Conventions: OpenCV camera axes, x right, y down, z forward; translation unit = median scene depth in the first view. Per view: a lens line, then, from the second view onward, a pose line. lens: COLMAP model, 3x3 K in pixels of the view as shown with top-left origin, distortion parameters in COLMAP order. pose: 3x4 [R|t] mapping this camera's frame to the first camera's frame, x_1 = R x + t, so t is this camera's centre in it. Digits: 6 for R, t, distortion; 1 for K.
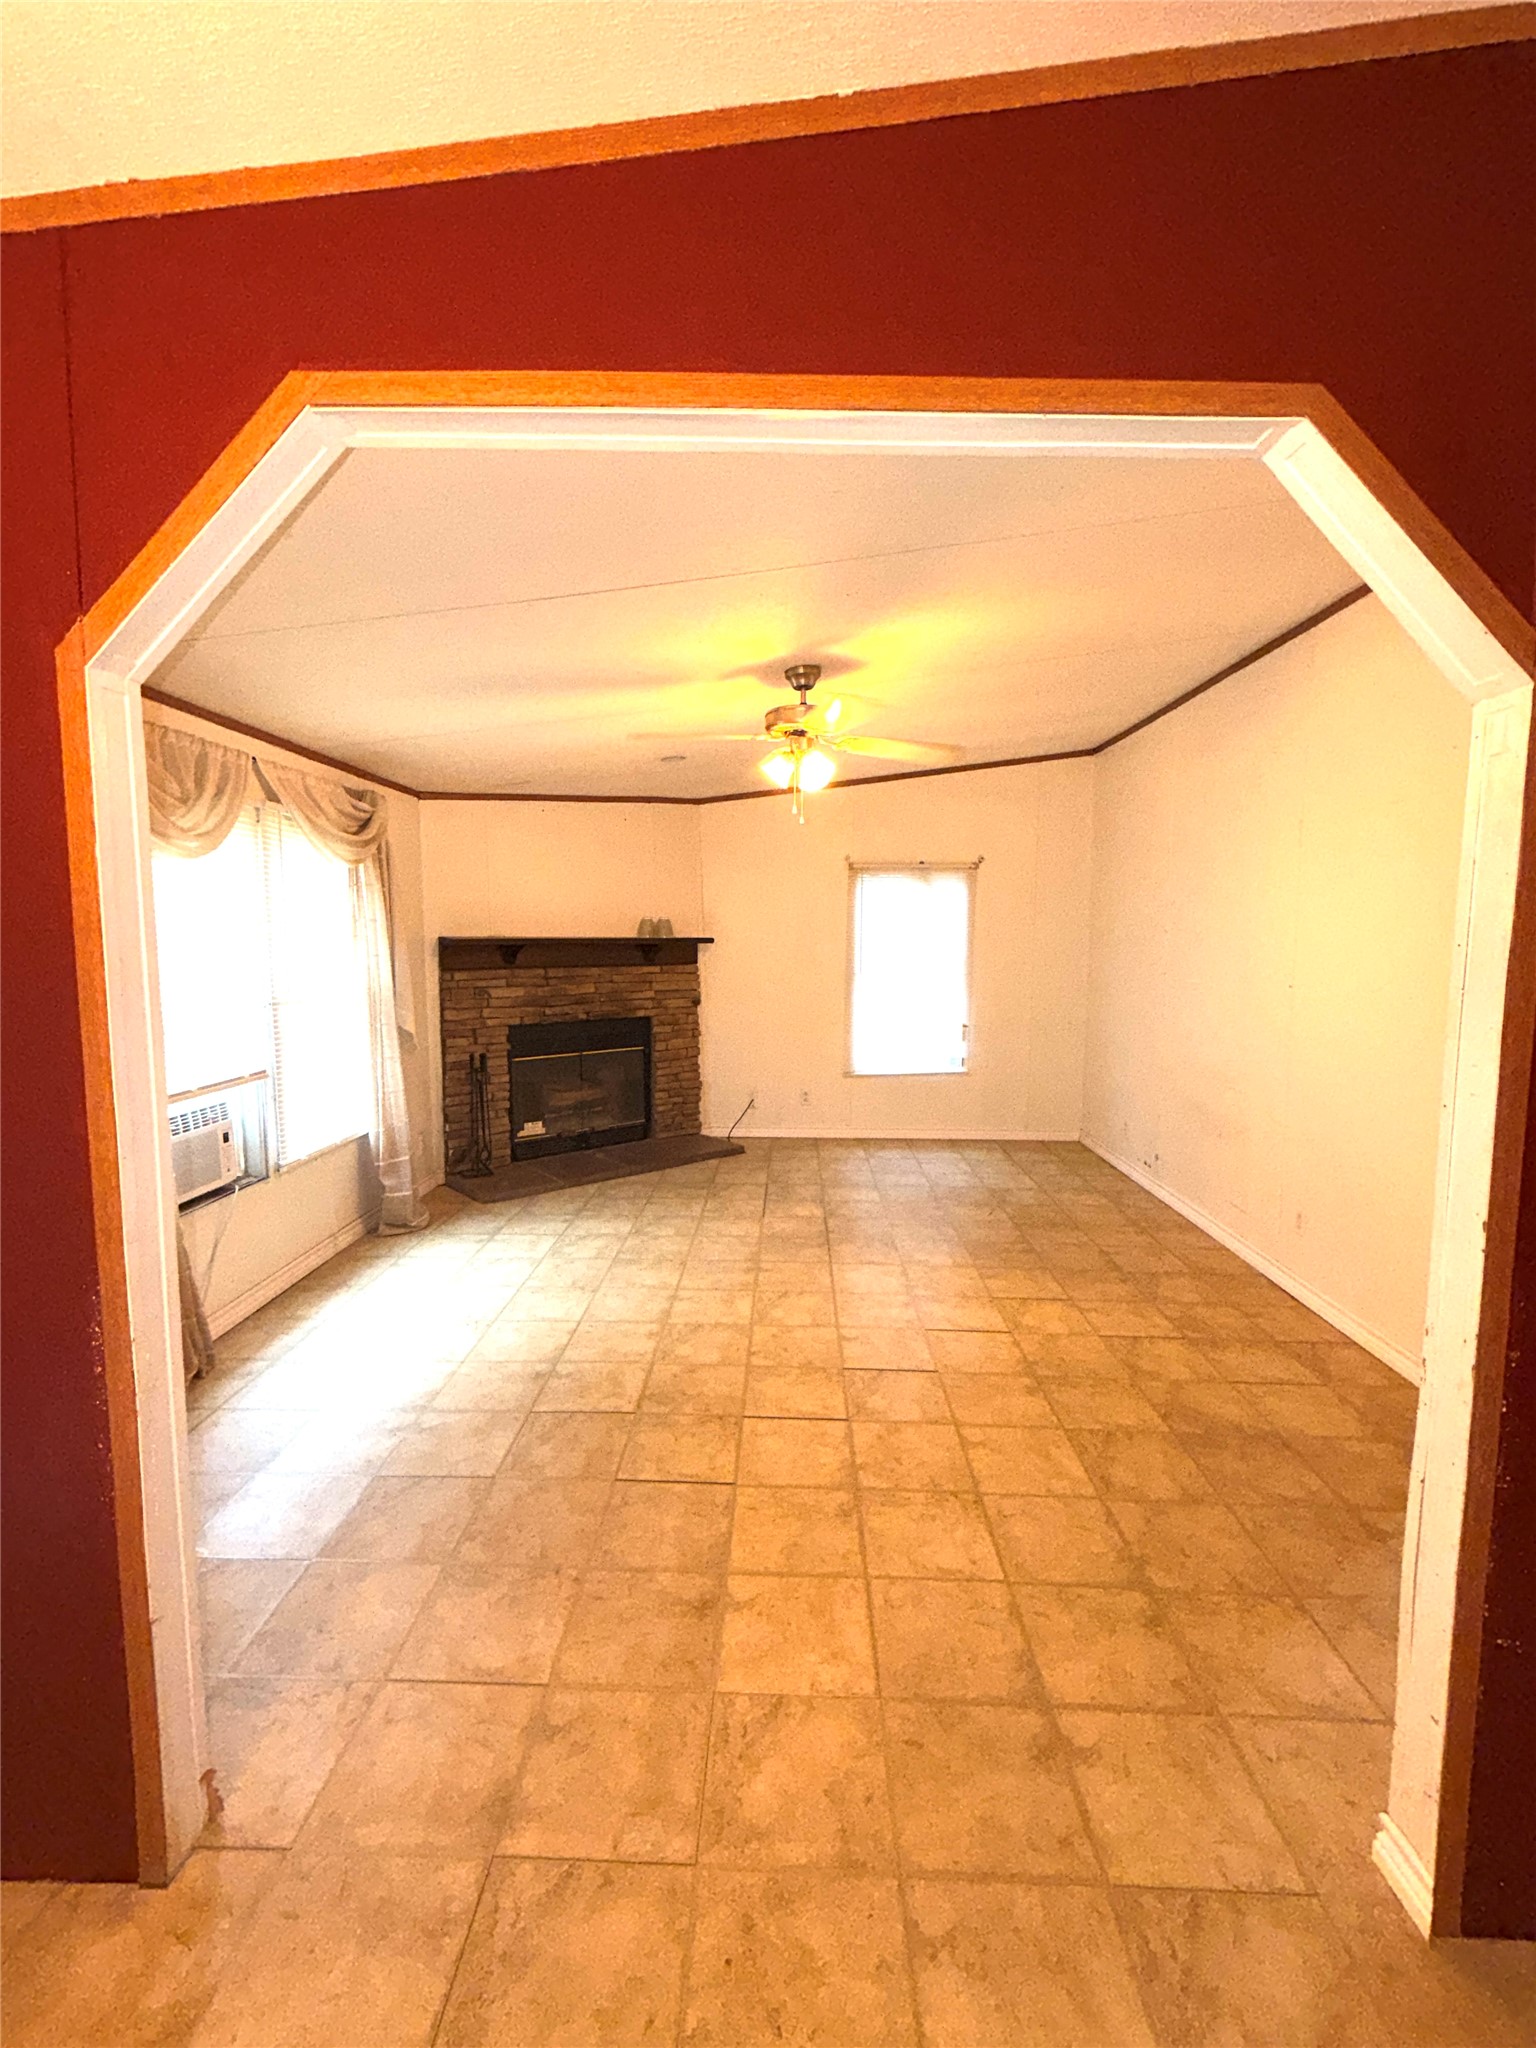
lens RADIAL K [[896.4, 0, 781.6], [0, 896.4, 1015.2], [0, 0, 1]] dist [0.000510, -0.000237]
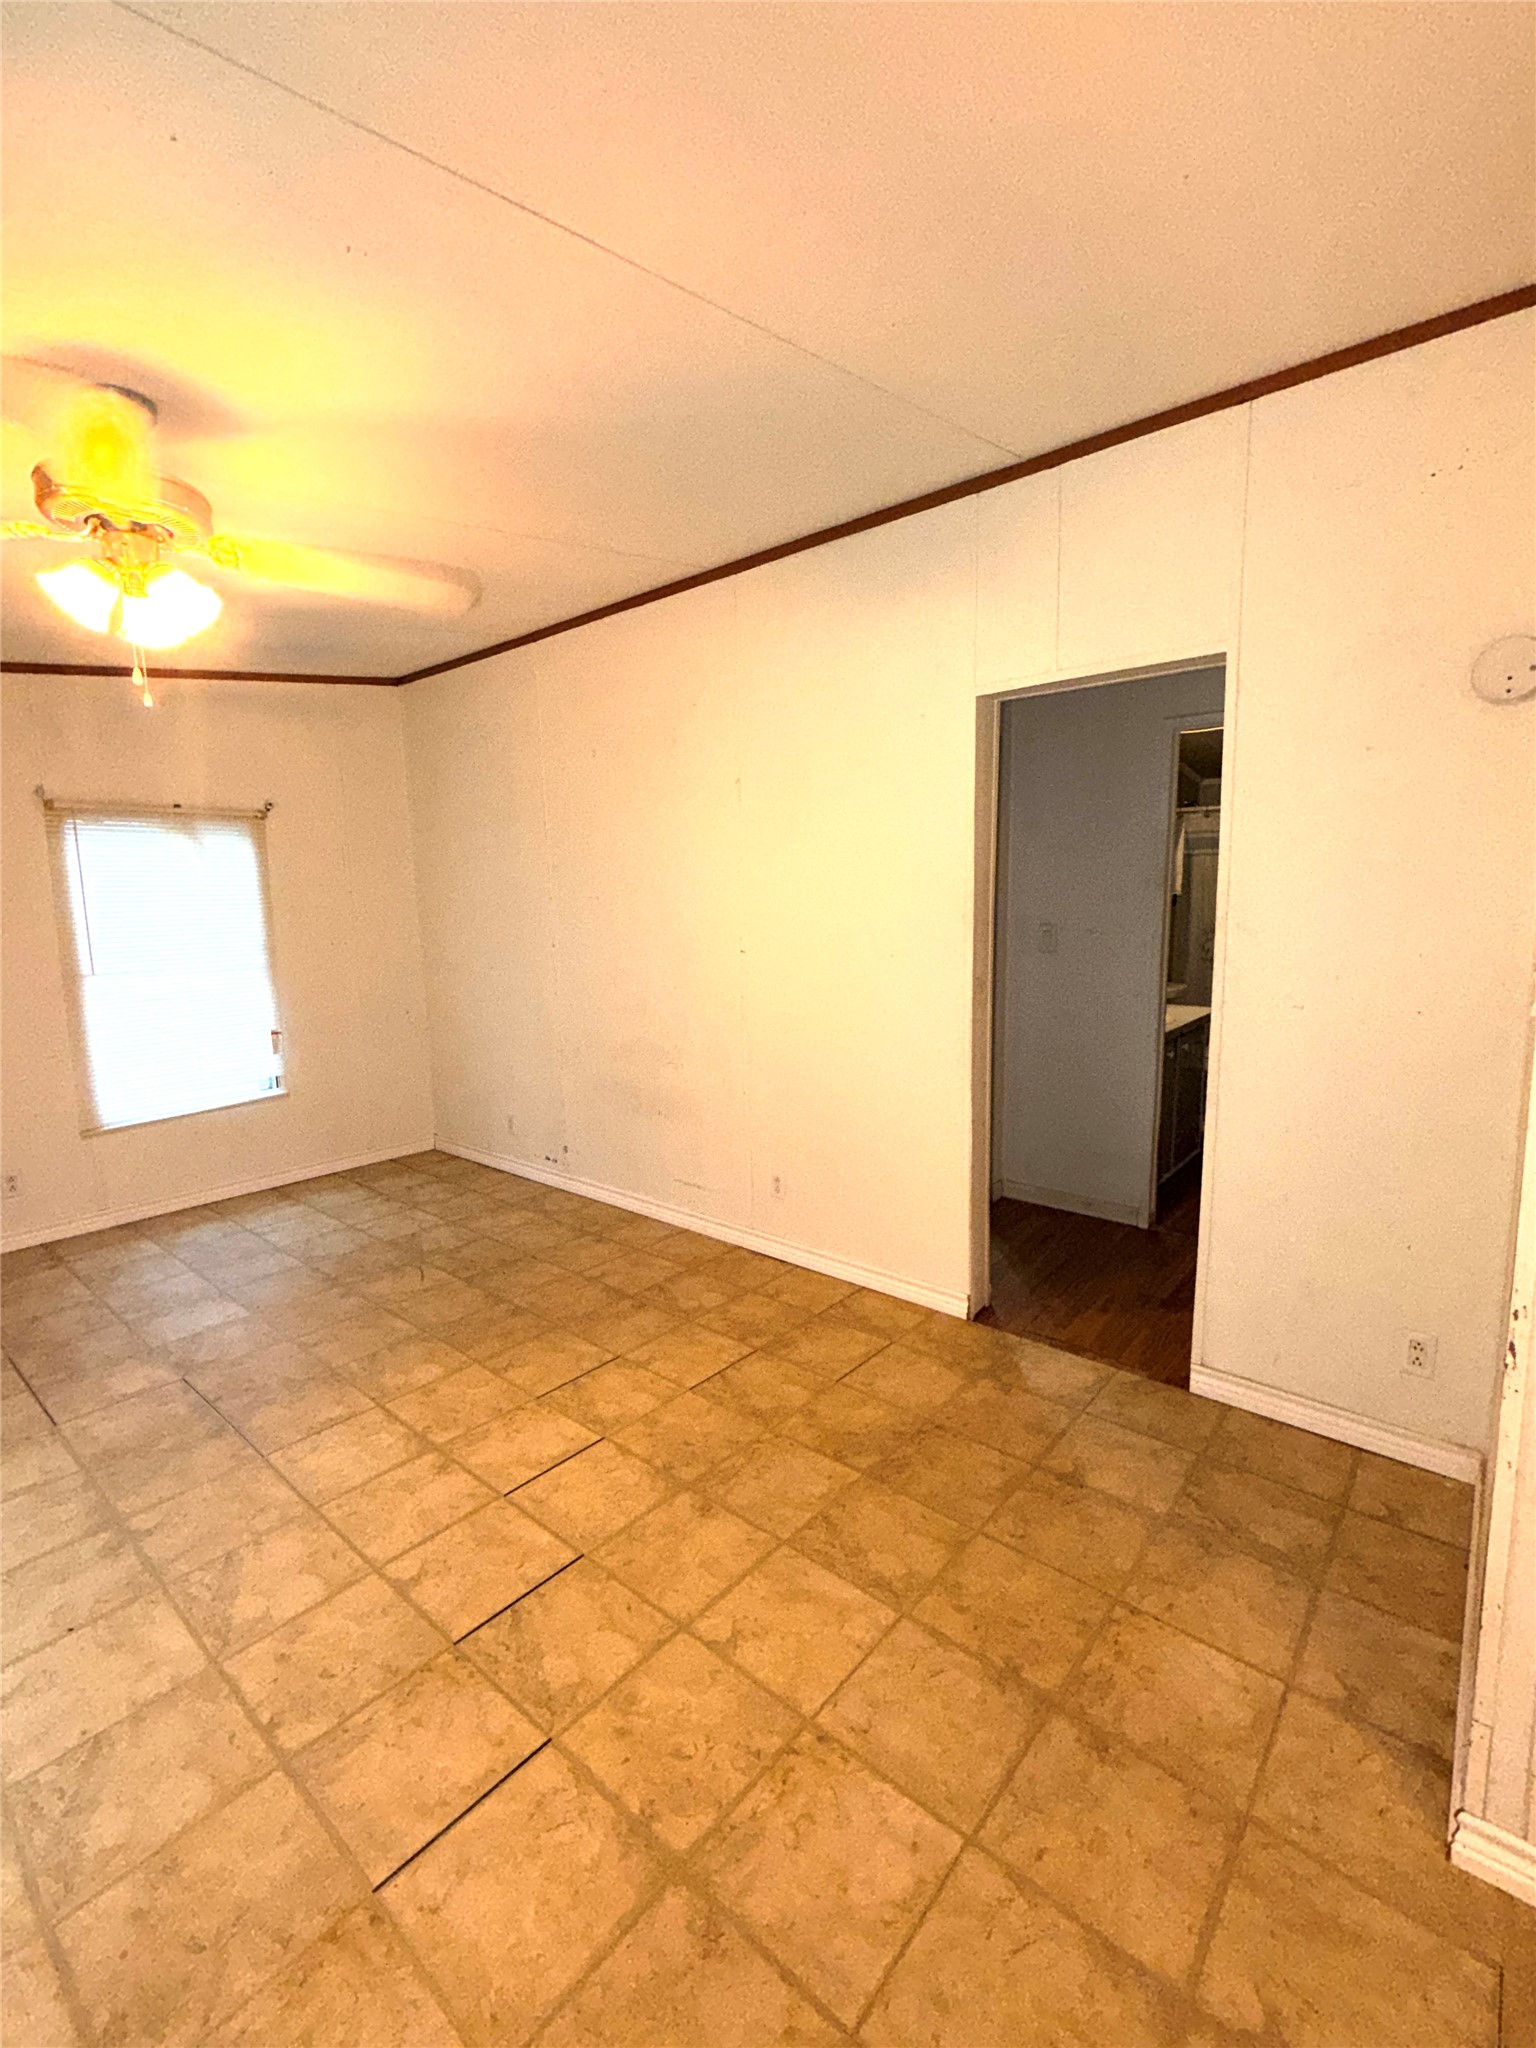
lens RADIAL K [[896.4, 0, 785.3], [0, 896.4, 990.9], [0, 0, 1]] dist [0.000510, -0.000237]
pose [[0.630222, -0.097308, 0.770293, -0.168309], [0.091882, 0.994491, 0.050456, -0.034628], [-0.770959, 0.038978, 0.635691, 0.358794]]
